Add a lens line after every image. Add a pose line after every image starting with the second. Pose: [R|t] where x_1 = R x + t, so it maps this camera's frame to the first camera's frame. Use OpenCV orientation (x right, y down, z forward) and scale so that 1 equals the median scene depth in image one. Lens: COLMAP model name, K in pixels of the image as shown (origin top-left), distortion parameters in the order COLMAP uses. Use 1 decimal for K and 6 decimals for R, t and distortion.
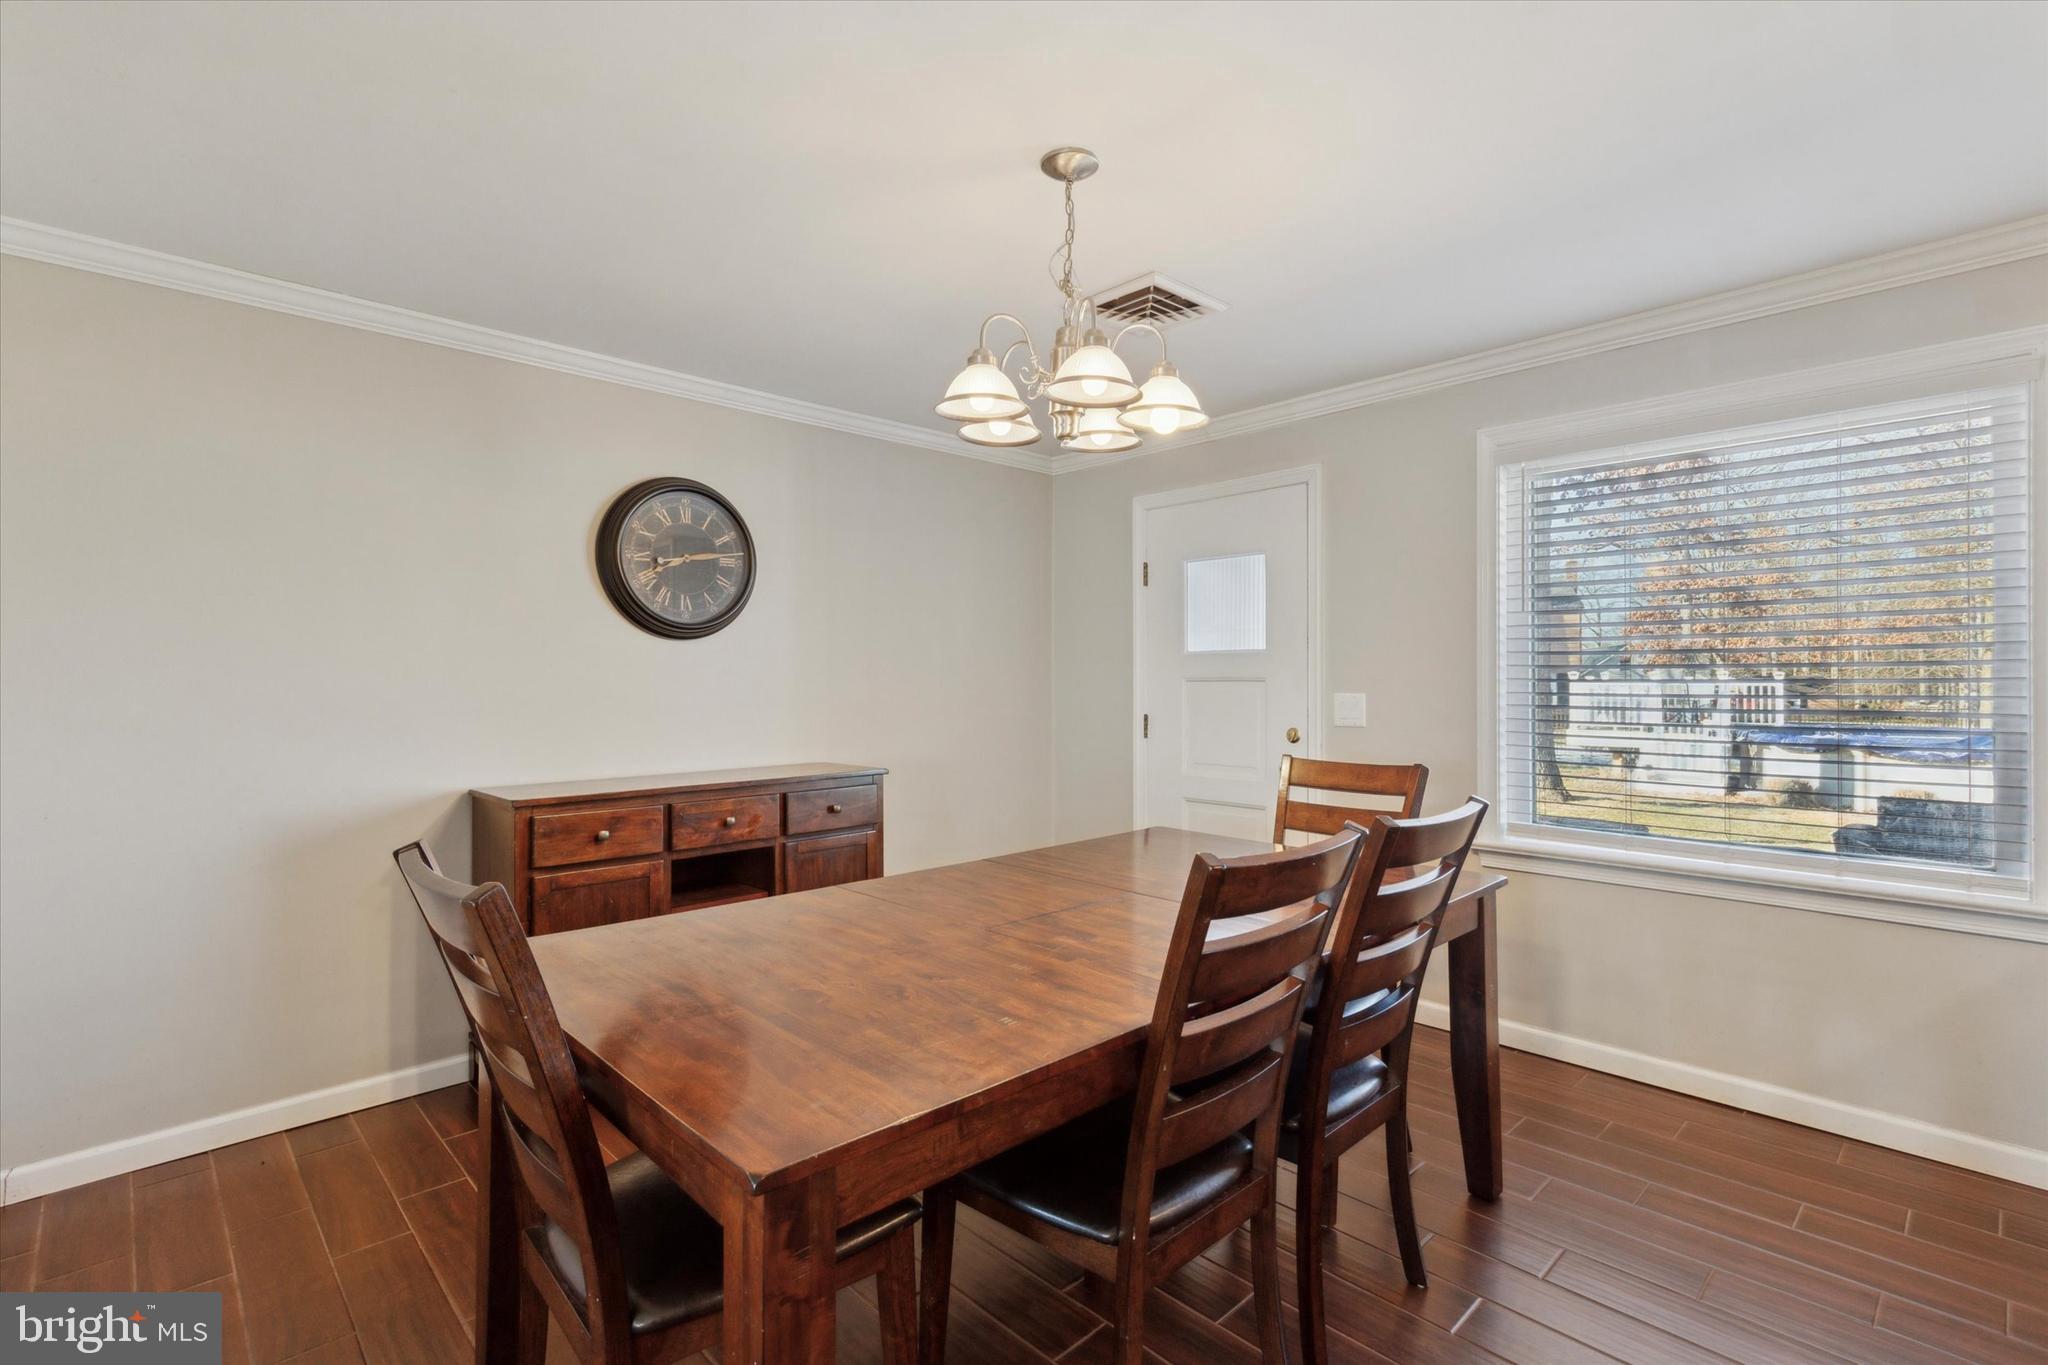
lens RADIAL K [[962.5, 0, 1024.3], [0, 962.5, 677.1], [0, 0, 1]] dist [0.005910, 0.000396]
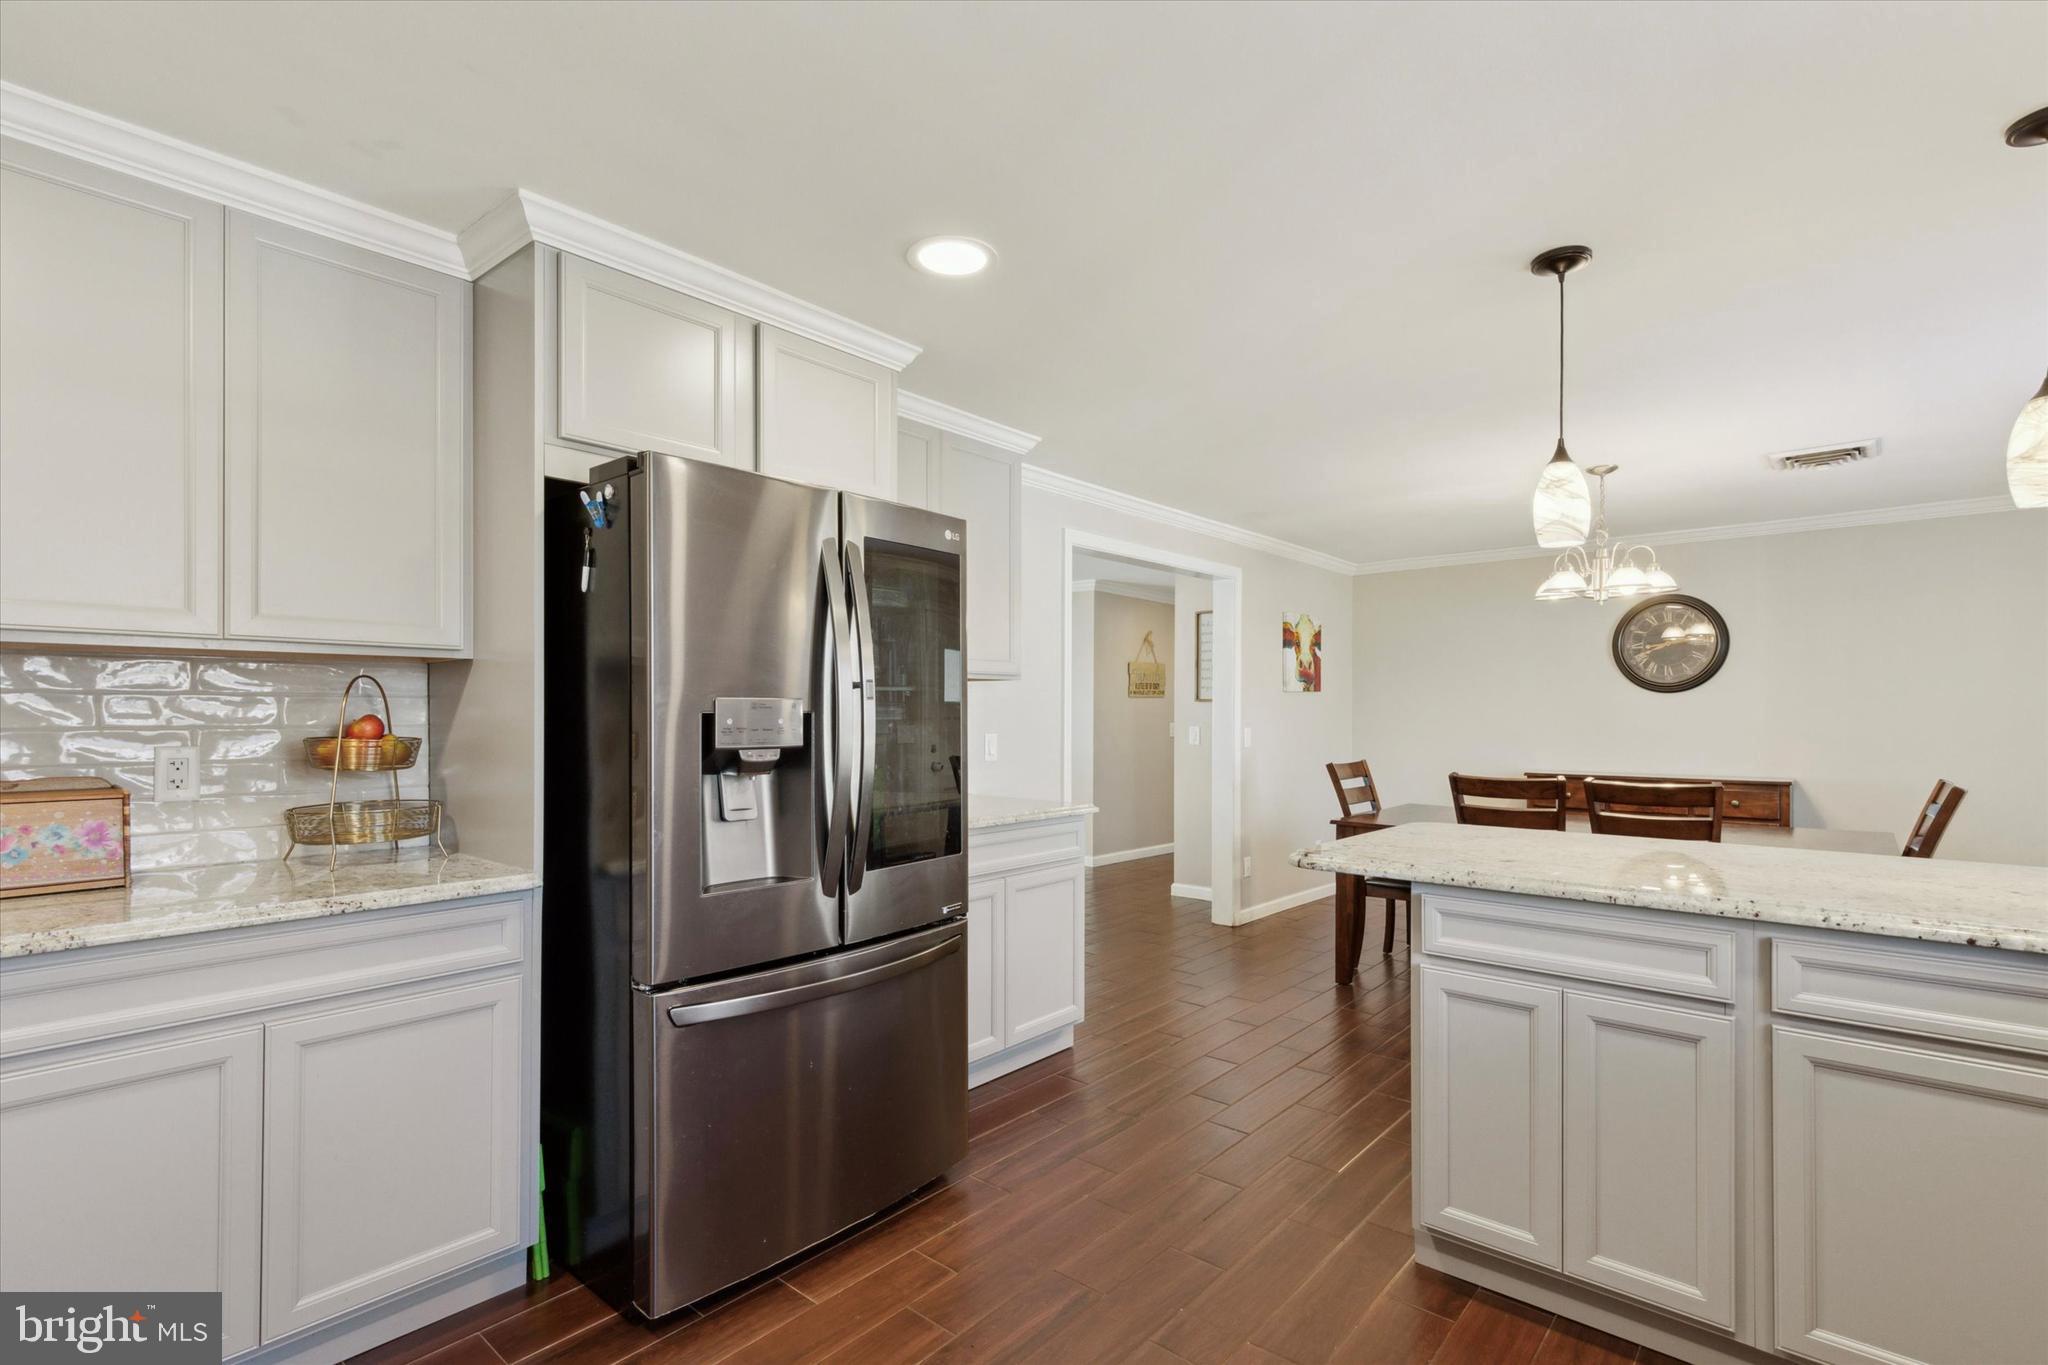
lens RADIAL K [[962.5, 0, 1024.8], [0, 962.5, 692.9], [0, 0, 1]] dist [0.005910, 0.000396]
pose [[0.101232, -0.007273, -0.994836, 1.210427], [0.002055, 0.999973, -0.007102, -0.028493], [0.994861, -0.001326, 0.101245, -0.282503]]
